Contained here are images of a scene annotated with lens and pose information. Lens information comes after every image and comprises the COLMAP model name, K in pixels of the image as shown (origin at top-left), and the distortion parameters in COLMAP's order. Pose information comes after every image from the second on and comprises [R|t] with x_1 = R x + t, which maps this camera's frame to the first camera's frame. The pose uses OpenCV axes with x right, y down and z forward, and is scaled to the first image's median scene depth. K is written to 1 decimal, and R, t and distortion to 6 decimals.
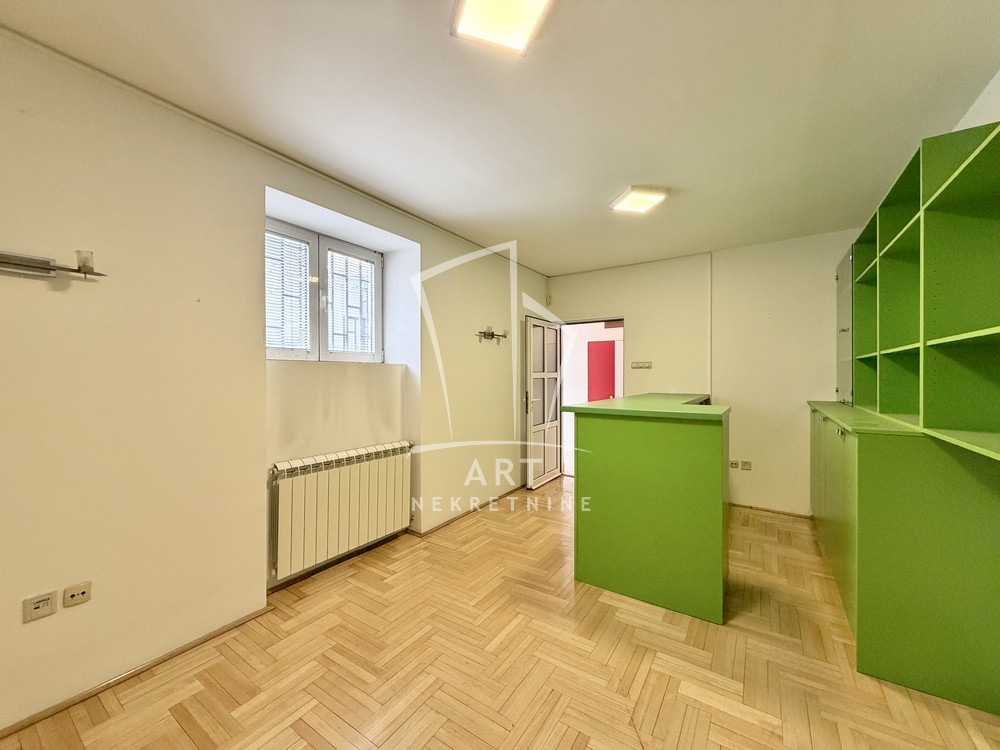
lens RADIAL K [[397.5, 0, 498.2], [0, 397.5, 377.2], [0, 0, 1]] dist [-0.001285, -0.000003]
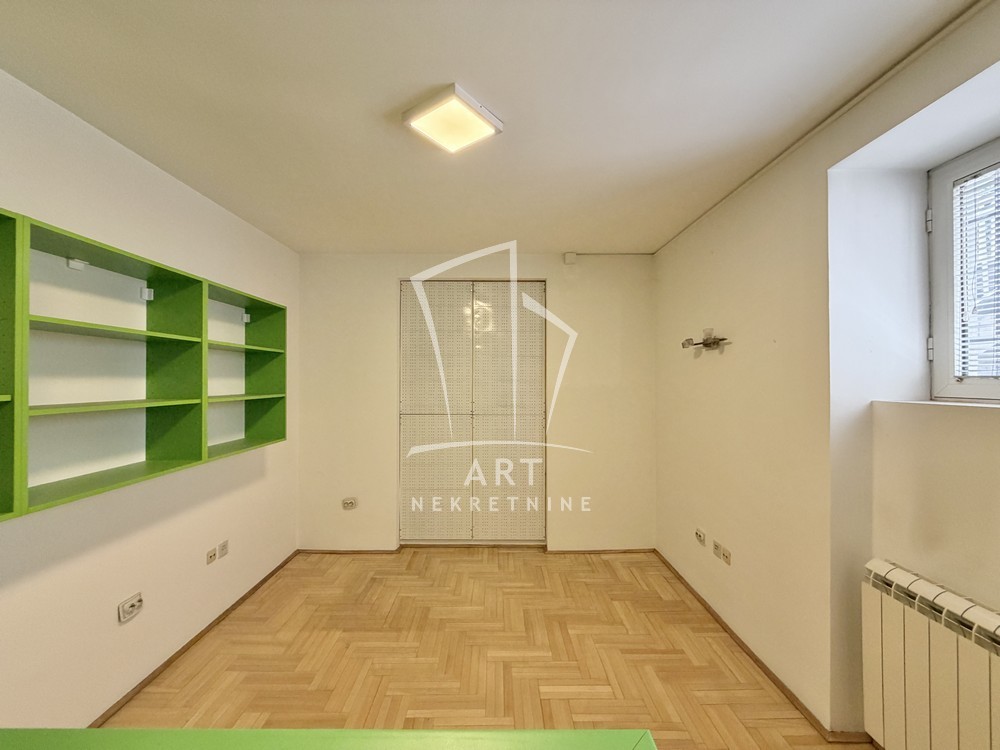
lens RADIAL K [[397.5, 0, 498.2], [0, 397.5, 377.2], [0, 0, 1]] dist [-0.001285, -0.000003]
pose [[-0.829186, -0.000730, -0.558973, 0.341466], [-0.001765, 0.999998, 0.001312, -0.085917], [0.558970, 0.002074, -0.829185, 1.239635]]
